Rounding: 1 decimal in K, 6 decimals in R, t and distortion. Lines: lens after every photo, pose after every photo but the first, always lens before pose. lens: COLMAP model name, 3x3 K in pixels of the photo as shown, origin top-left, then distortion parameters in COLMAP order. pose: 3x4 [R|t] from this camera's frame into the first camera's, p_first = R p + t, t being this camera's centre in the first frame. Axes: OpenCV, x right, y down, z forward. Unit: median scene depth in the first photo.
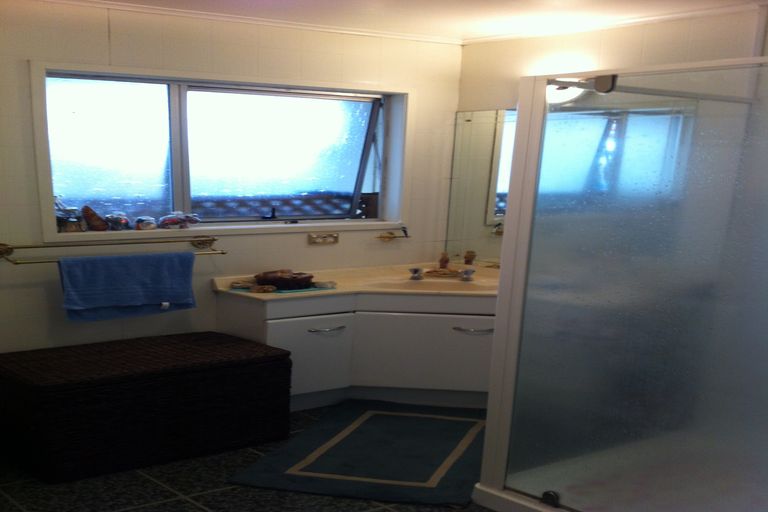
lens RADIAL K [[794.0, 0, 384.0], [0, 794.0, 256.0], [0, 0, 1]] dist [0.007509, -0.011188]
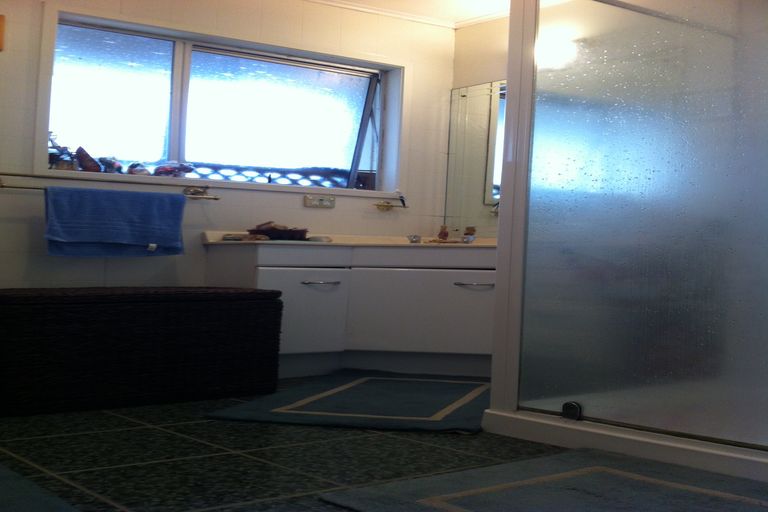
lens RADIAL K [[794.0, 0, 384.0], [0, 794.0, 256.0], [0, 0, 1]] dist [0.007509, -0.011188]
pose [[0.999957, 0.001504, 0.009110, -0.005695], [0.001412, 0.950150, -0.311789, 0.352128], [-0.009125, 0.311789, 0.950108, 0.091960]]
